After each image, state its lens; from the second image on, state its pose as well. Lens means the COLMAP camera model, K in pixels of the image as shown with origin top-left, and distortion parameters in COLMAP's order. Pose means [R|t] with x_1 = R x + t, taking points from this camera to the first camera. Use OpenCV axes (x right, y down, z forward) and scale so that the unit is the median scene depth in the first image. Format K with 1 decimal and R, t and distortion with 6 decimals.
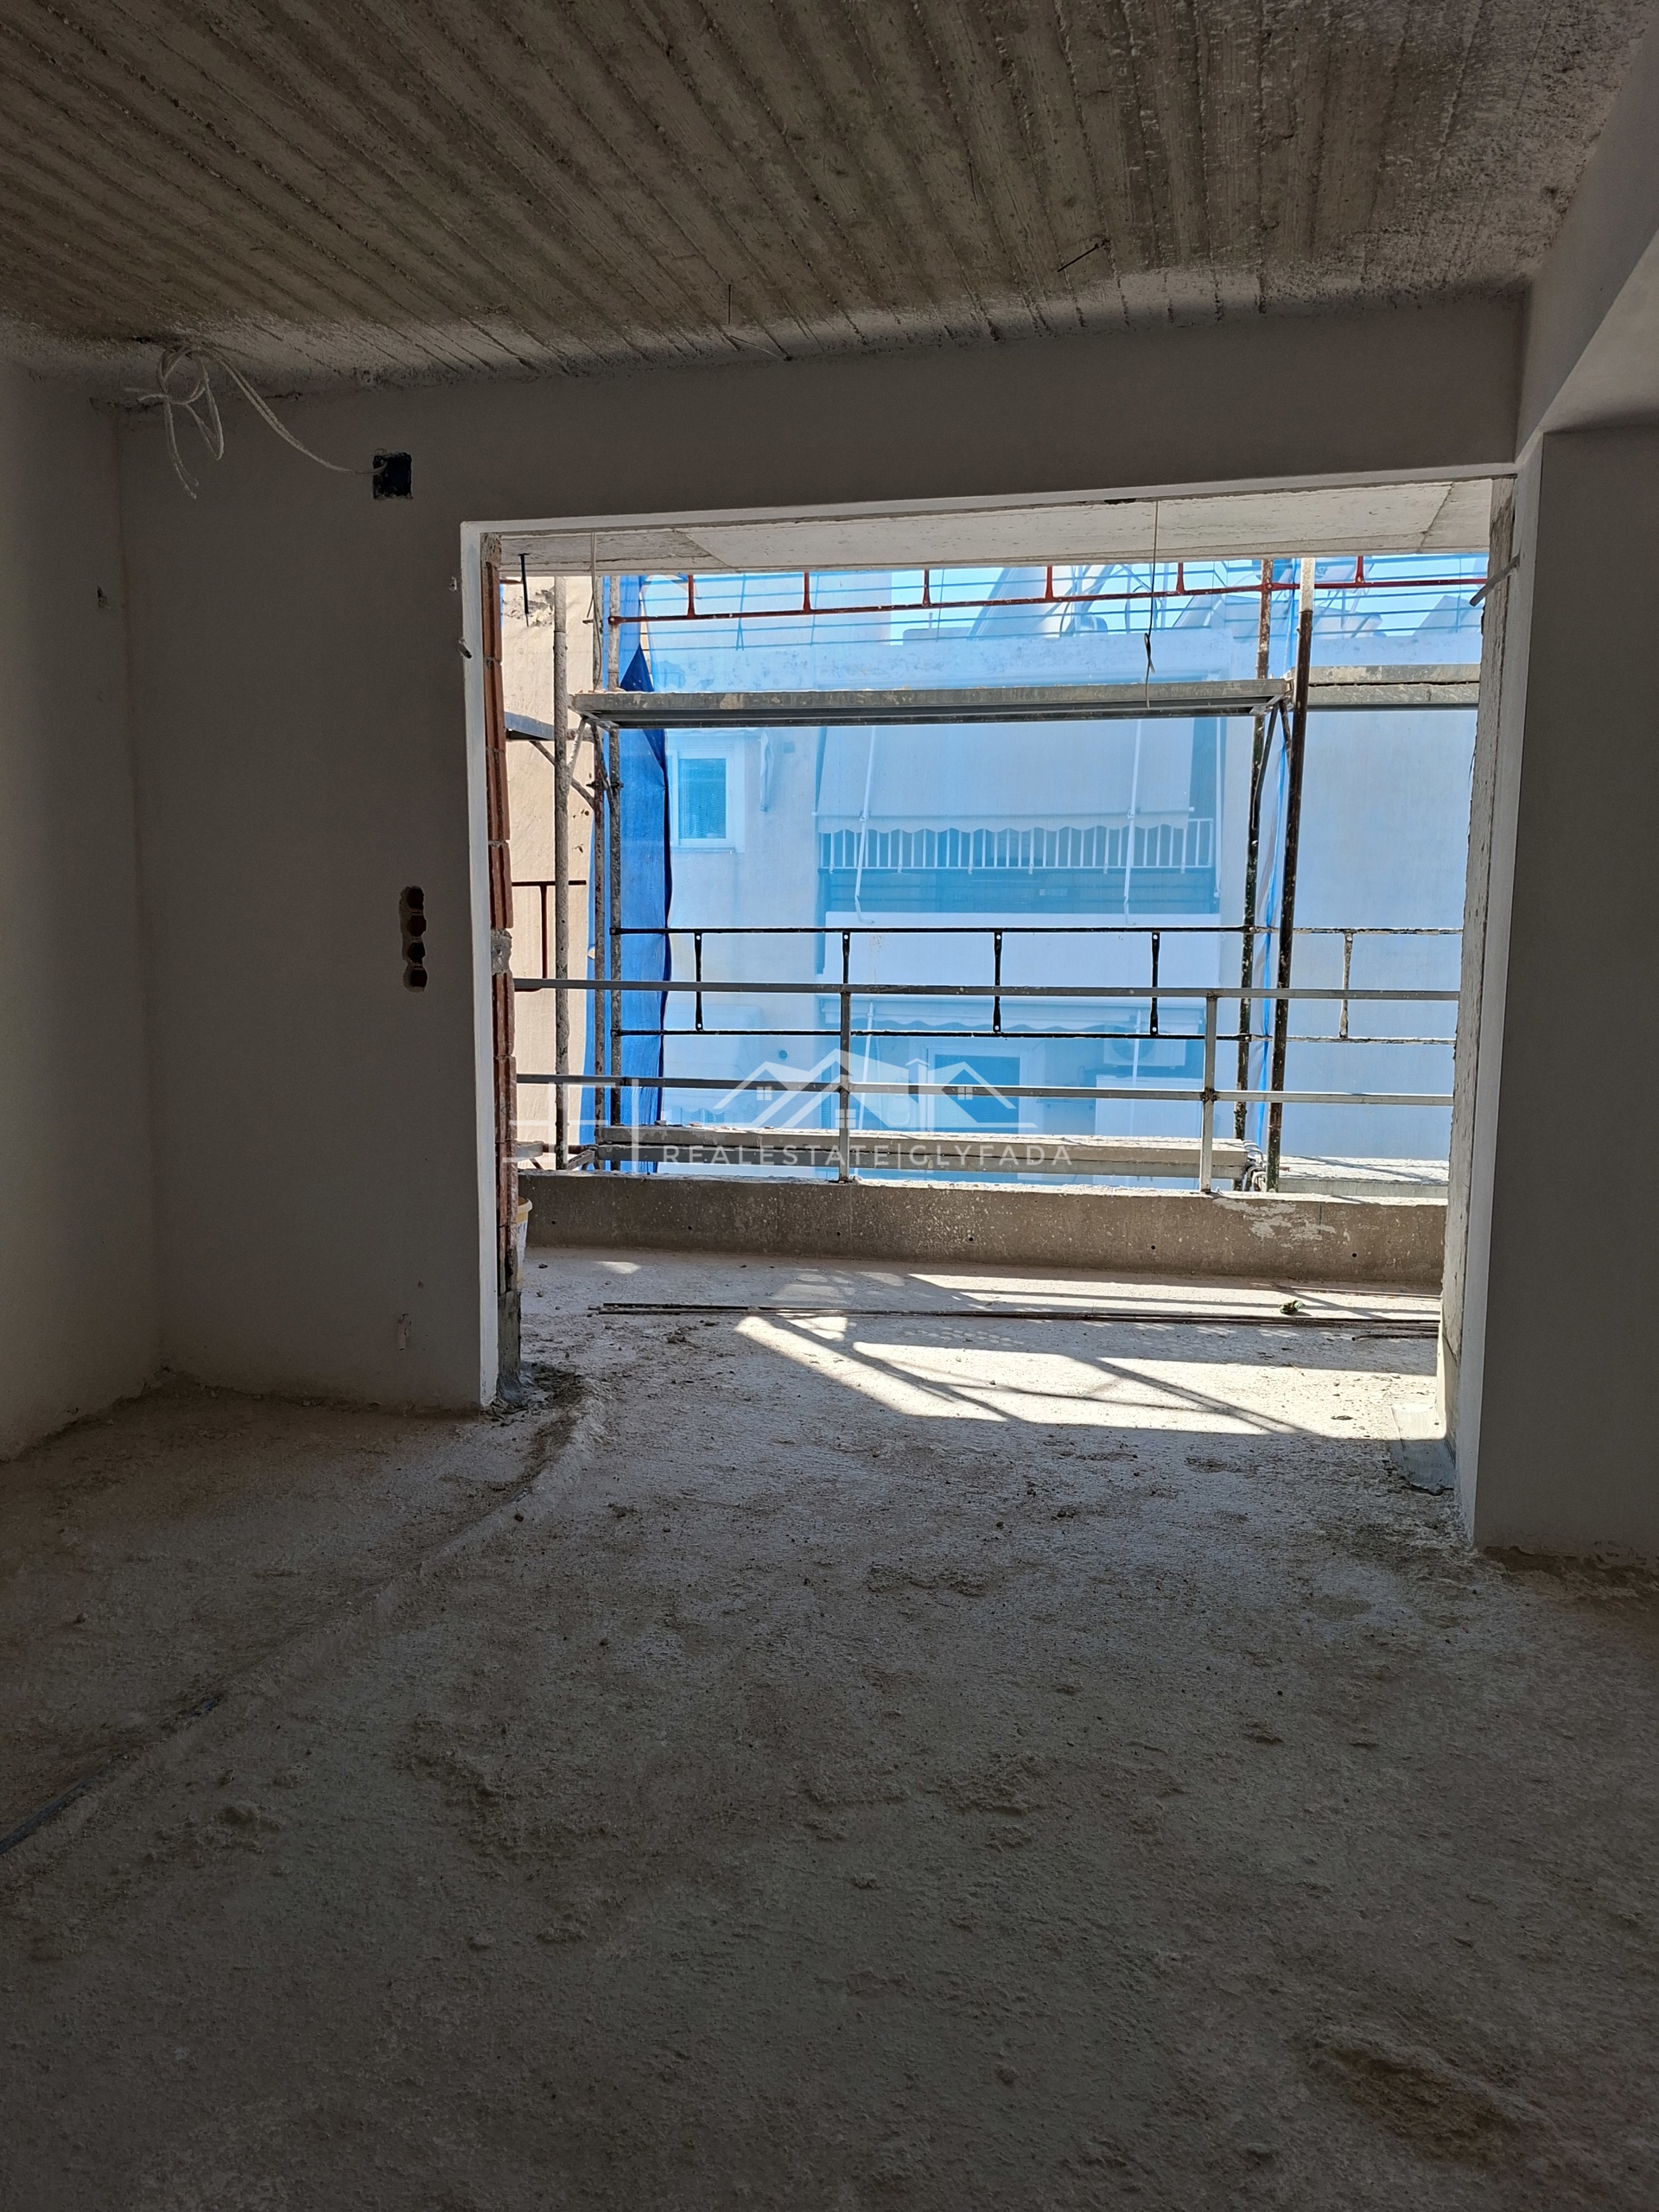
lens RADIAL K [[1564.6, 0, 822.3], [0, 1564.6, 1081.9], [0, 0, 1]] dist [0.072070, -0.064772]
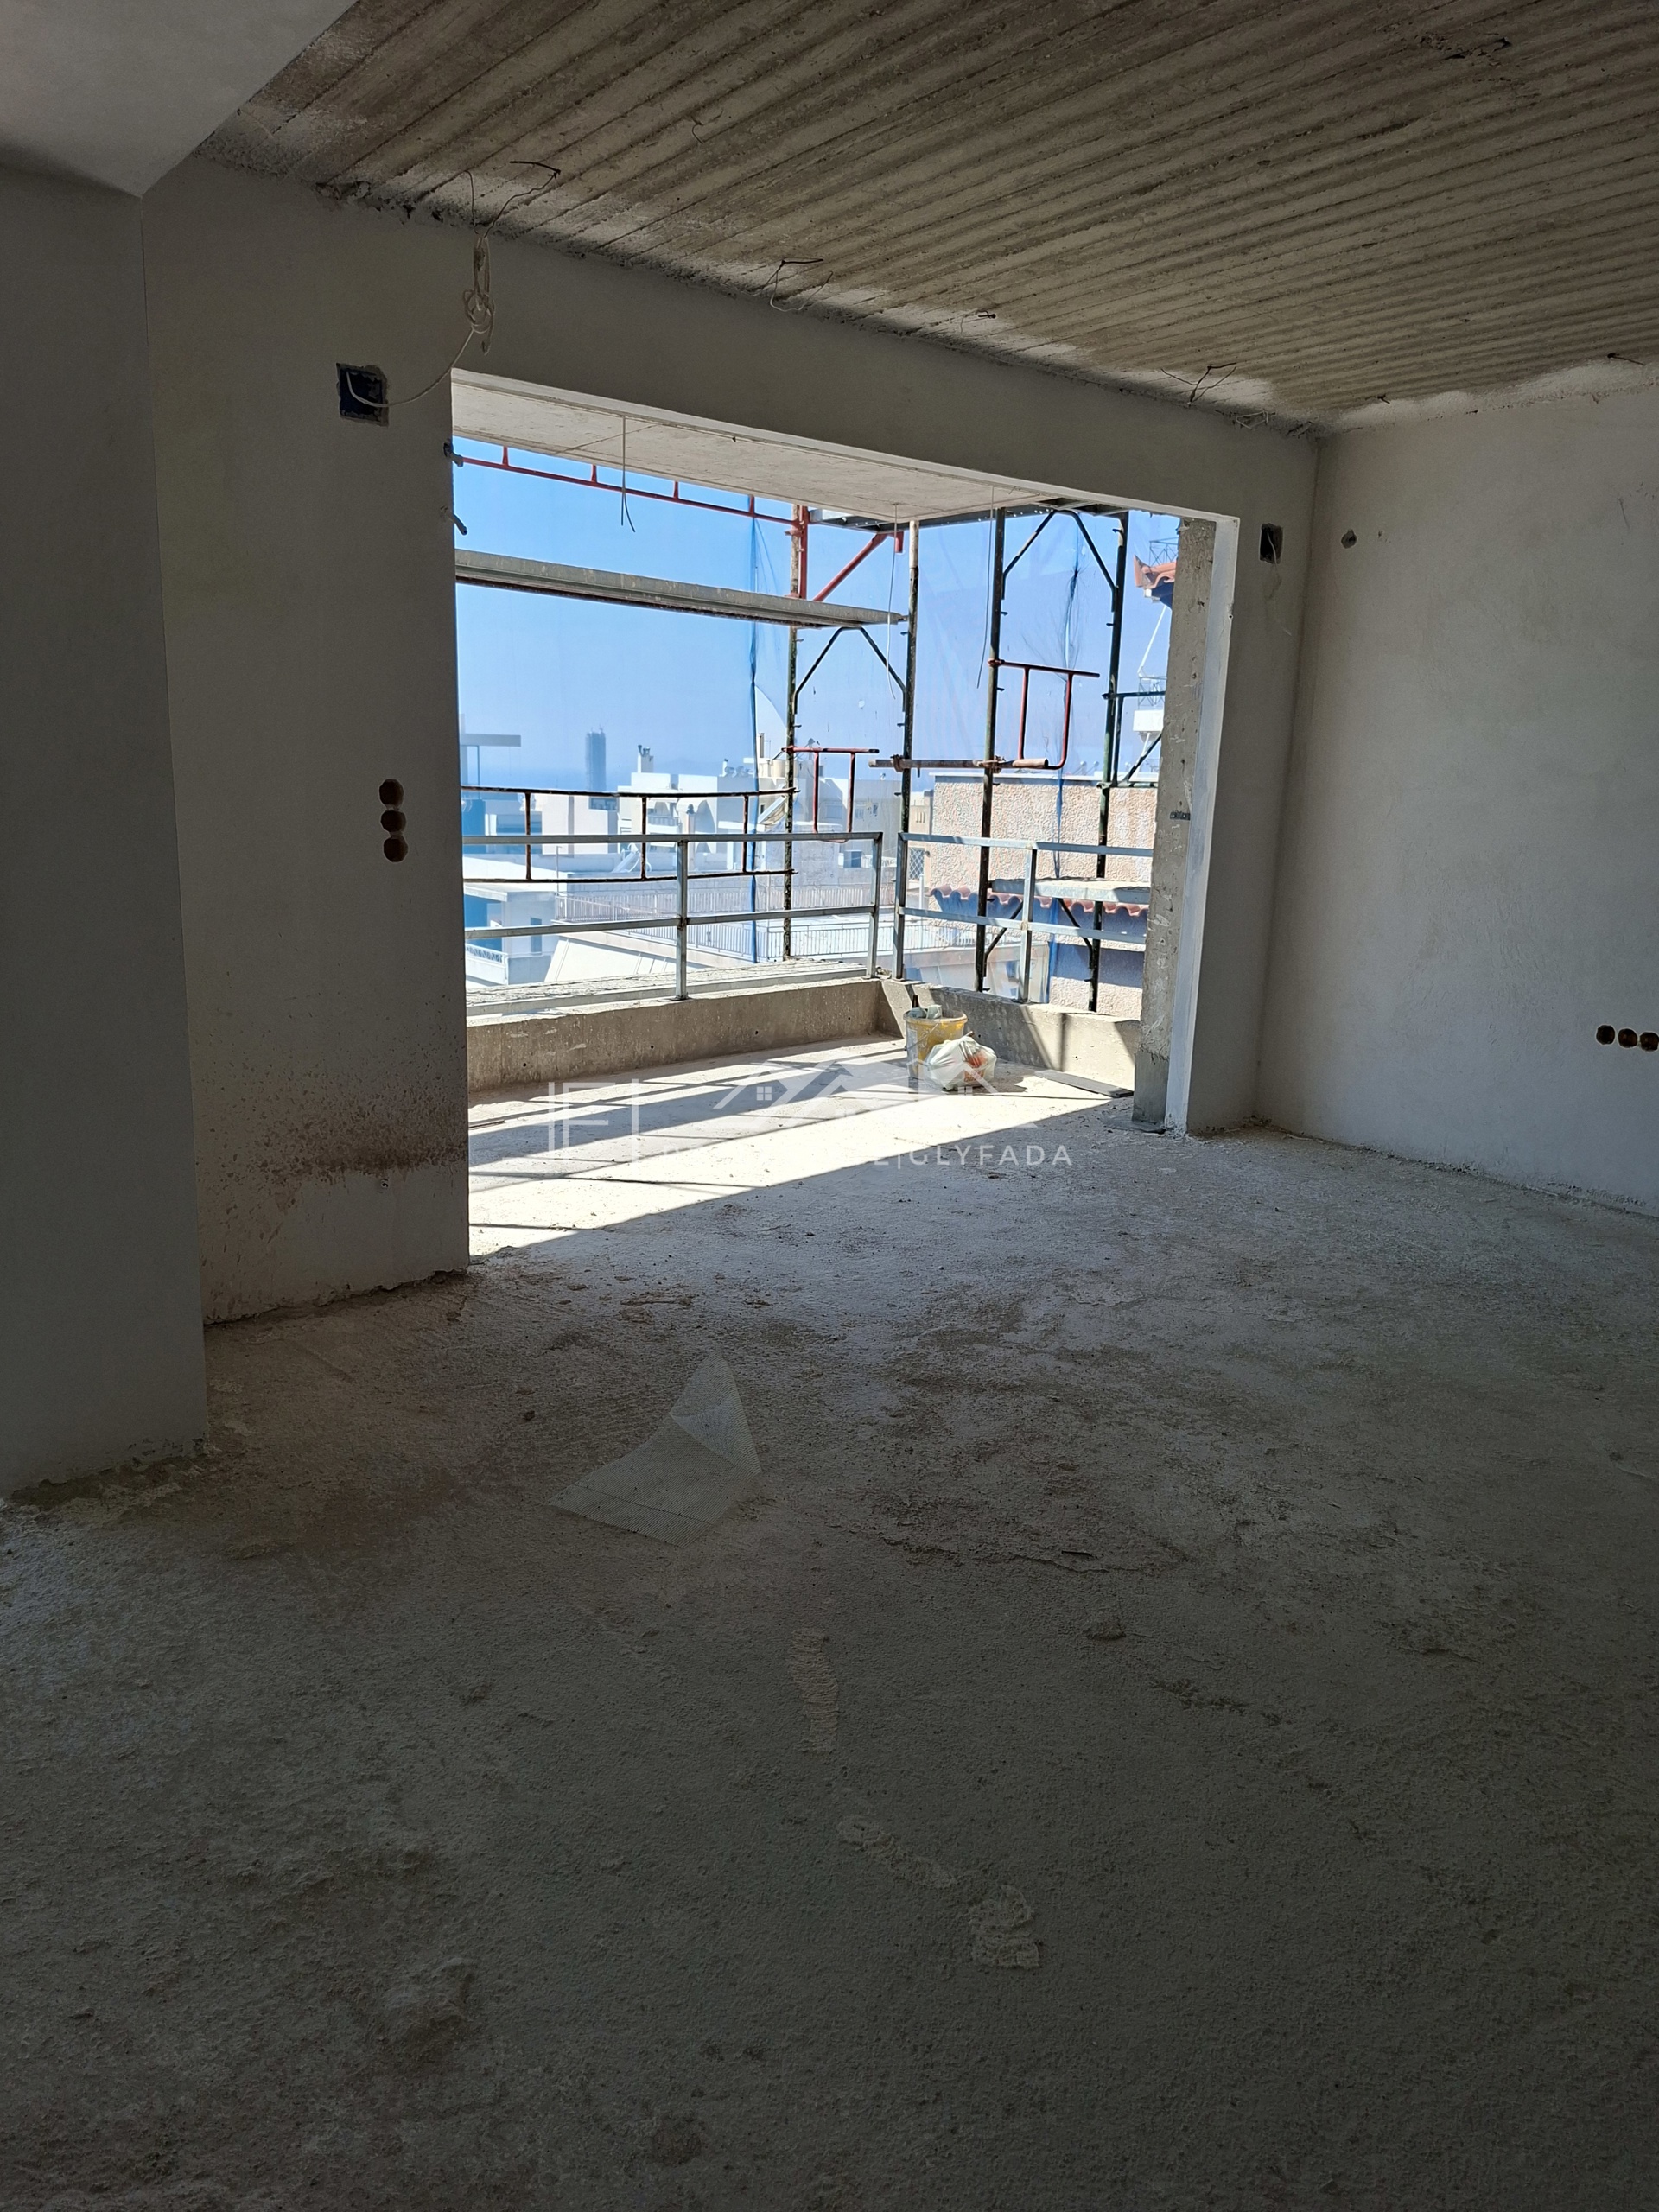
lens RADIAL K [[1524.3, 0, 793.2], [0, 1524.3, 1094.7], [0, 0, 1]] dist [0.114885, -0.144397]
pose [[0.603523, -0.160731, 0.780978, 0.041740], [0.070781, 0.986404, 0.148312, -0.022777], [-0.794198, -0.034231, 0.606694, 0.144611]]
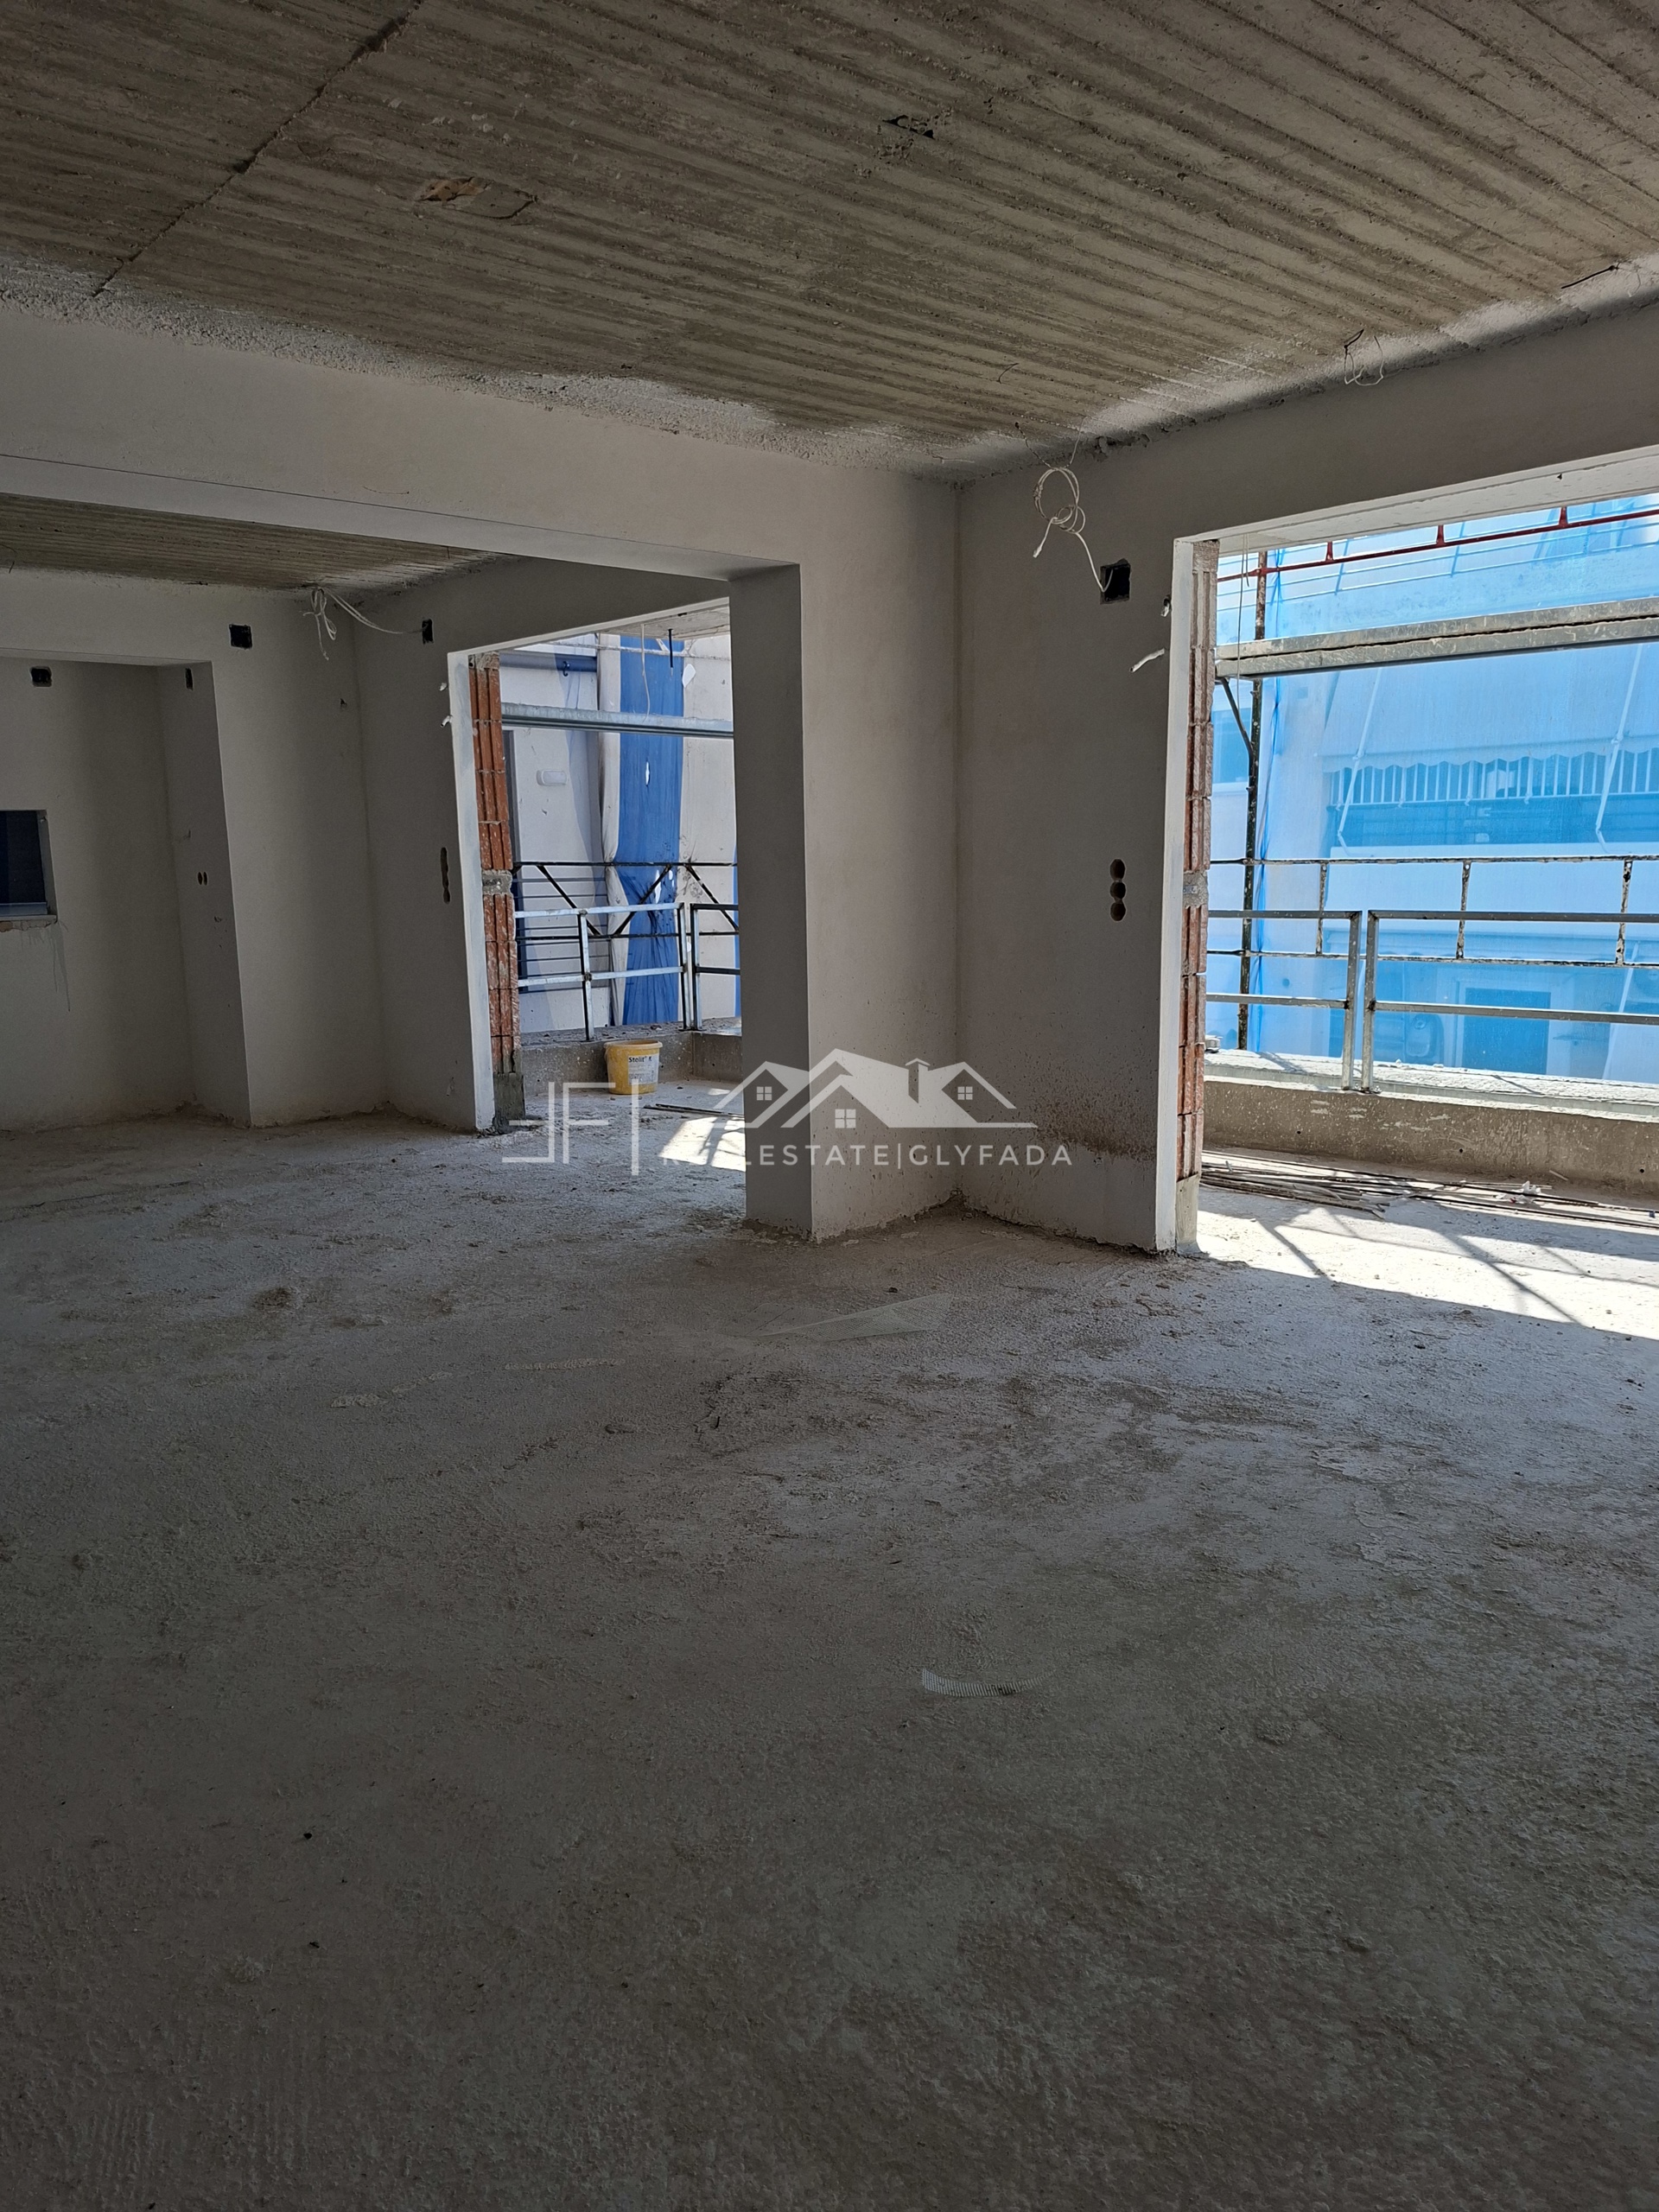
lens RADIAL K [[1544.6, 0, 807.3], [0, 1544.6, 1103.8], [0, 0, 1]] dist [0.118960, -0.155816]
pose [[0.822922, 0.070522, -0.563761, 1.476067], [-0.042083, 0.997107, 0.063302, 0.056794], [0.566594, -0.028368, 0.823509, -0.382264]]
